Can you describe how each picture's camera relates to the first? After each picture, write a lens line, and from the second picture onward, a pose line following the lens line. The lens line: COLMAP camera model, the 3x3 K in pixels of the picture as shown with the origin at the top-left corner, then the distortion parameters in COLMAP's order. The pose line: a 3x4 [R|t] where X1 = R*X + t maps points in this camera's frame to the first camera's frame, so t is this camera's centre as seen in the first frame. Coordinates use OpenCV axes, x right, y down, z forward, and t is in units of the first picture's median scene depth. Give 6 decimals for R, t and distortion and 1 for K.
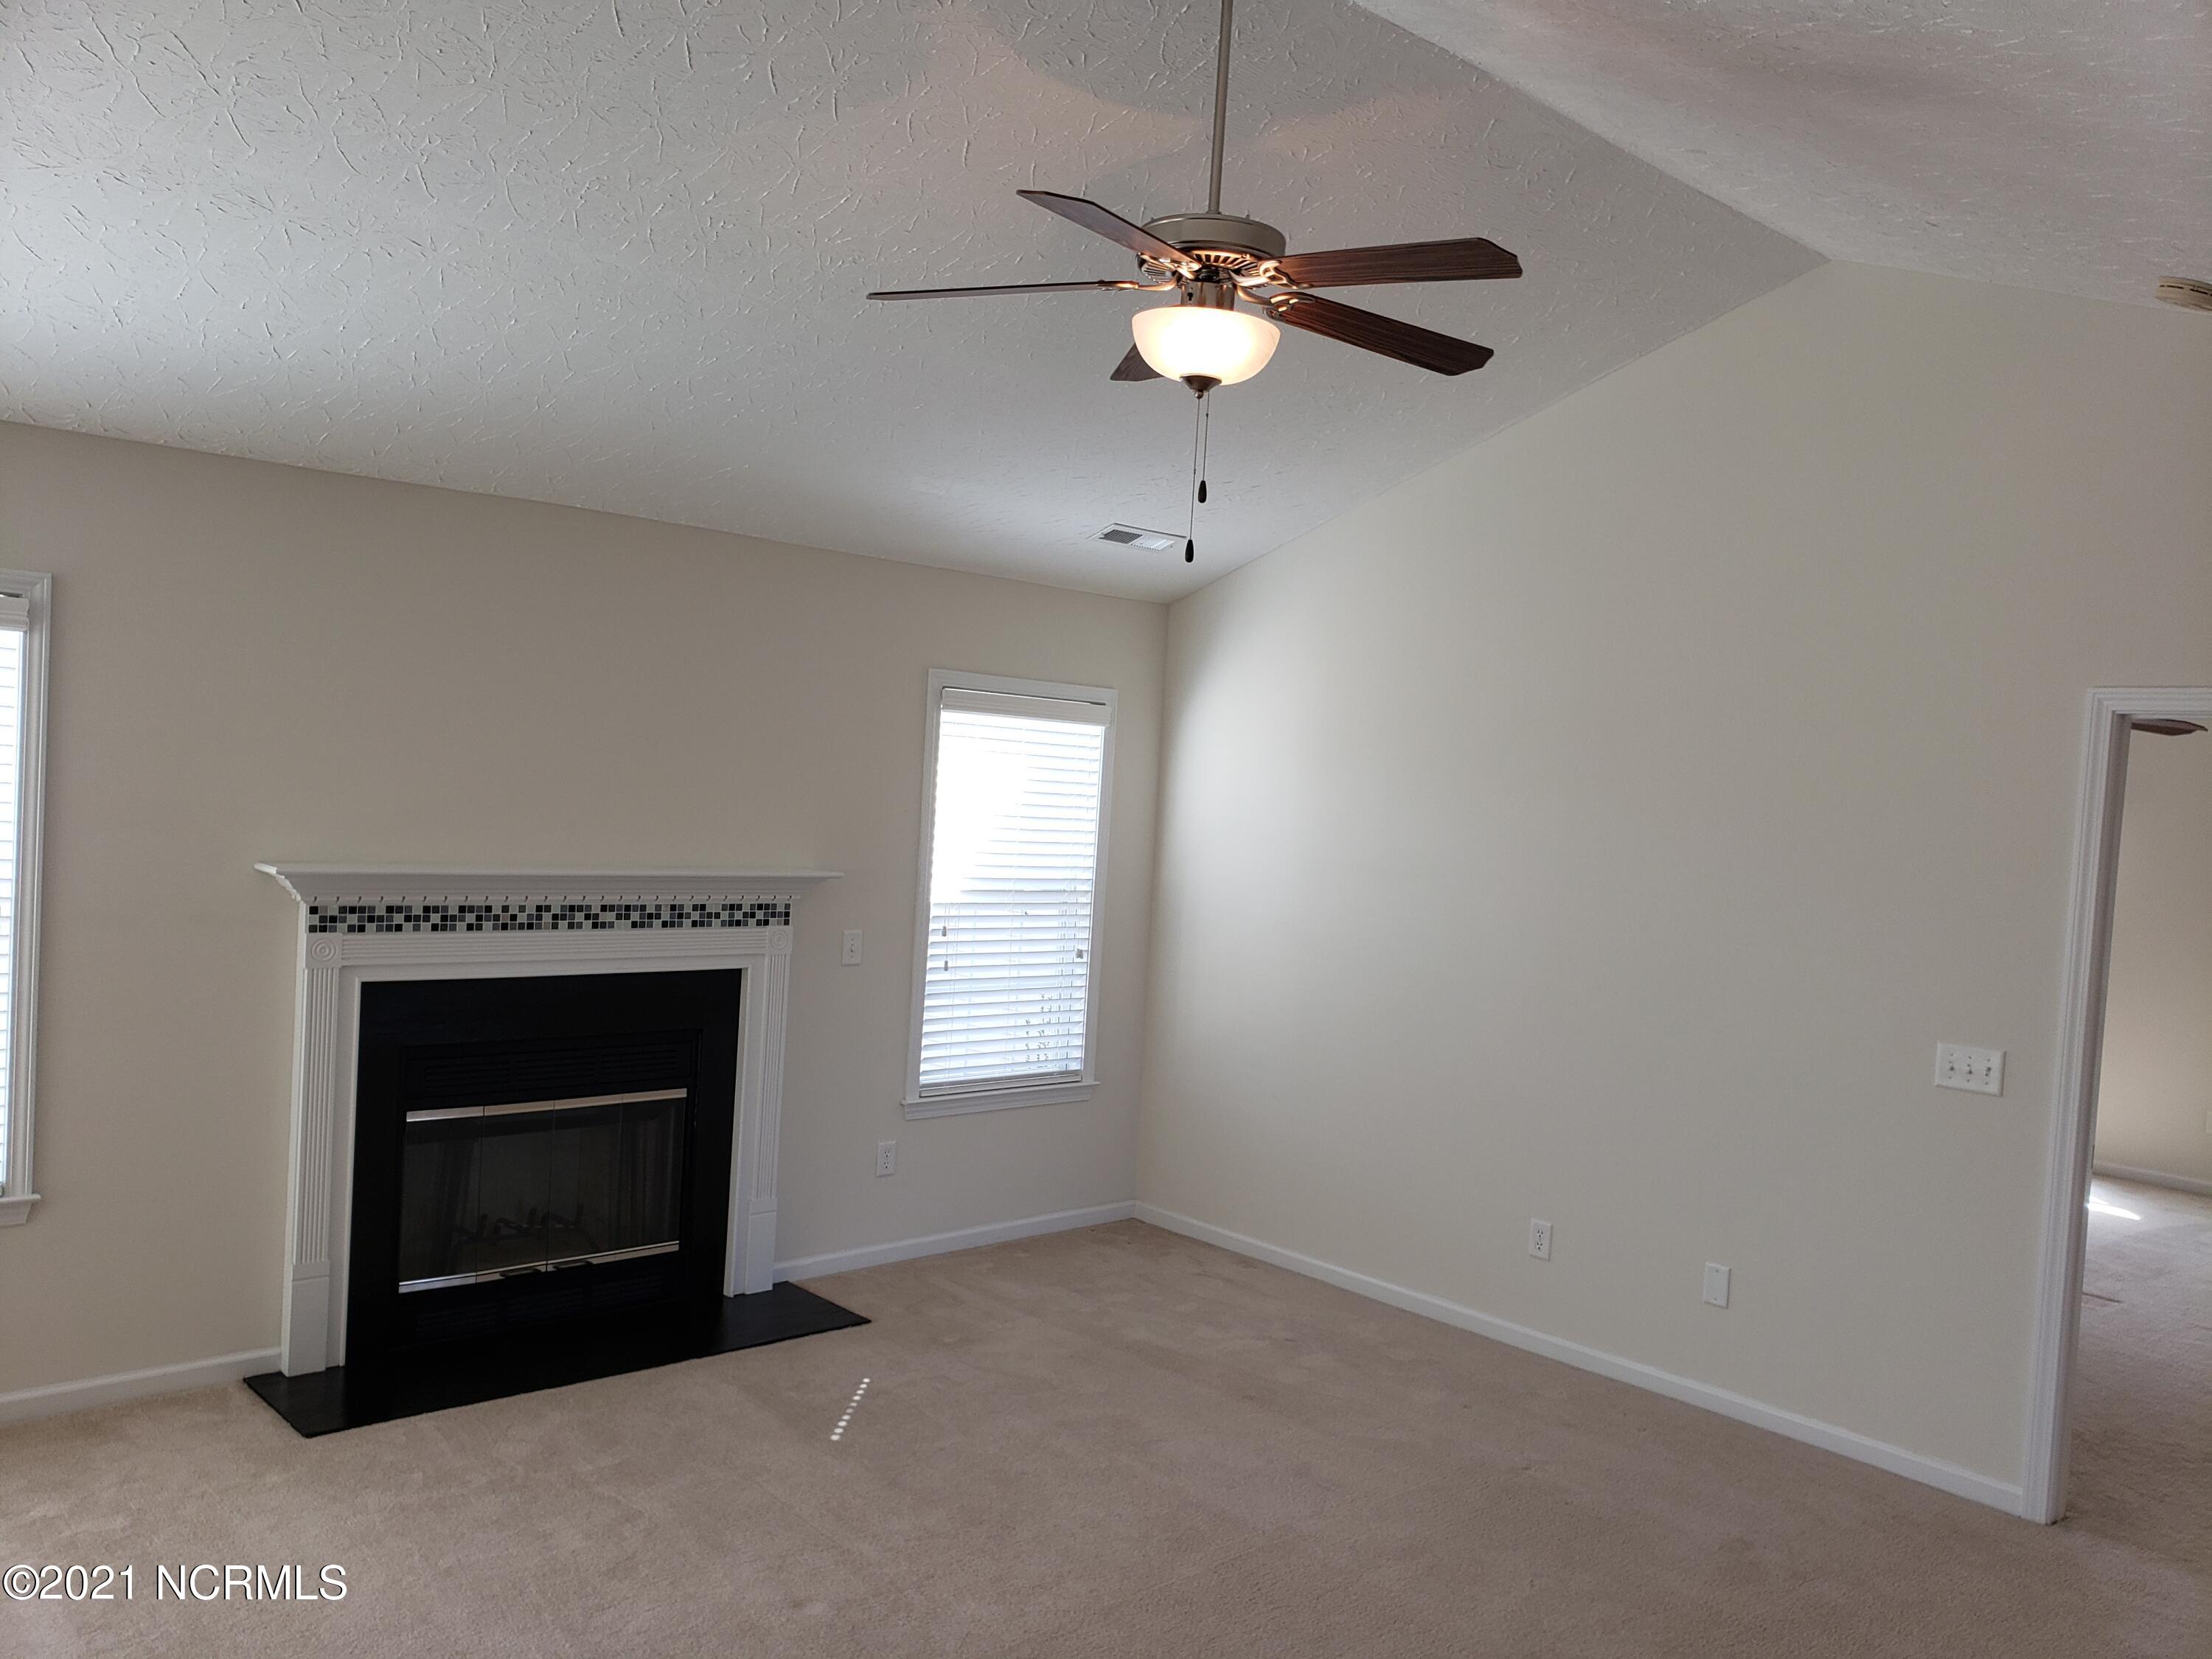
lens RADIAL K [[1696.1, 0, 1108.9], [0, 1696.1, 822.1], [0, 0, 1]] dist [0.034183, -0.021880]
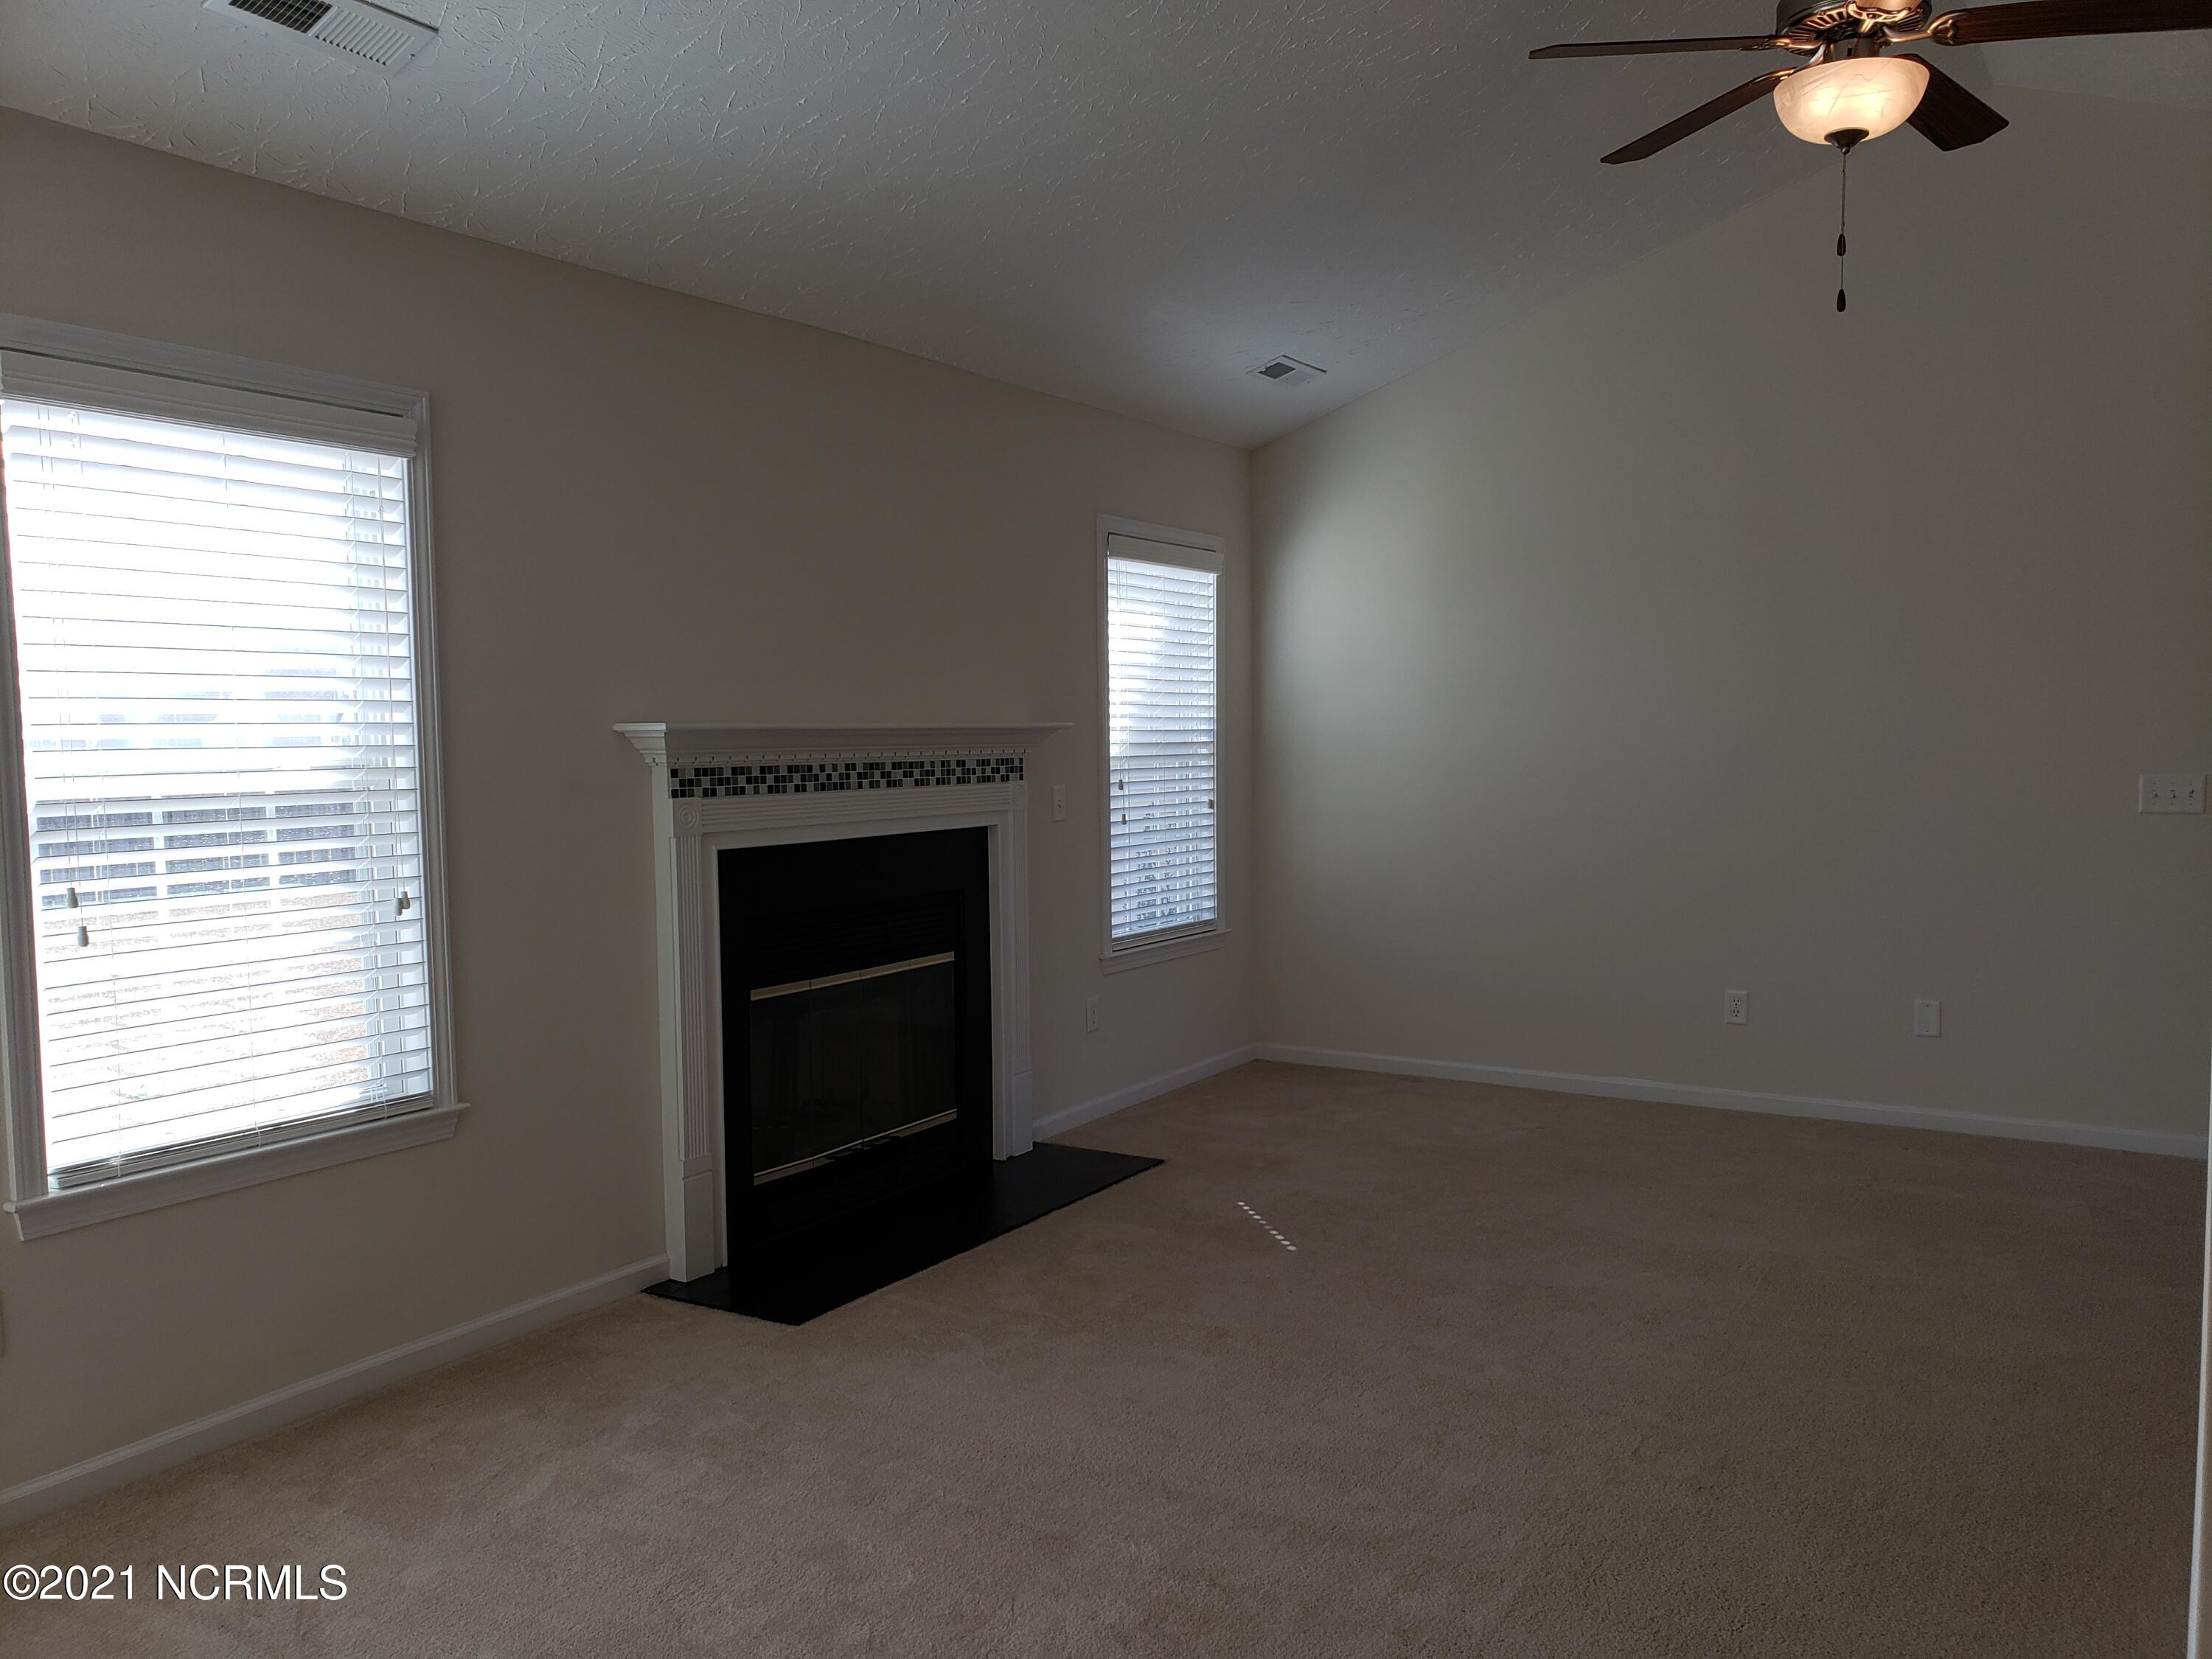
lens RADIAL K [[1696.1, 0, 1094.5], [0, 1696.1, 856.1], [0, 0, 1]] dist [0.034183, -0.021880]
pose [[0.963008, -0.089489, 0.254178, -0.423793], [0.075163, 0.995015, 0.065544, 0.046197], [-0.258777, -0.044014, 0.964934, 0.053611]]
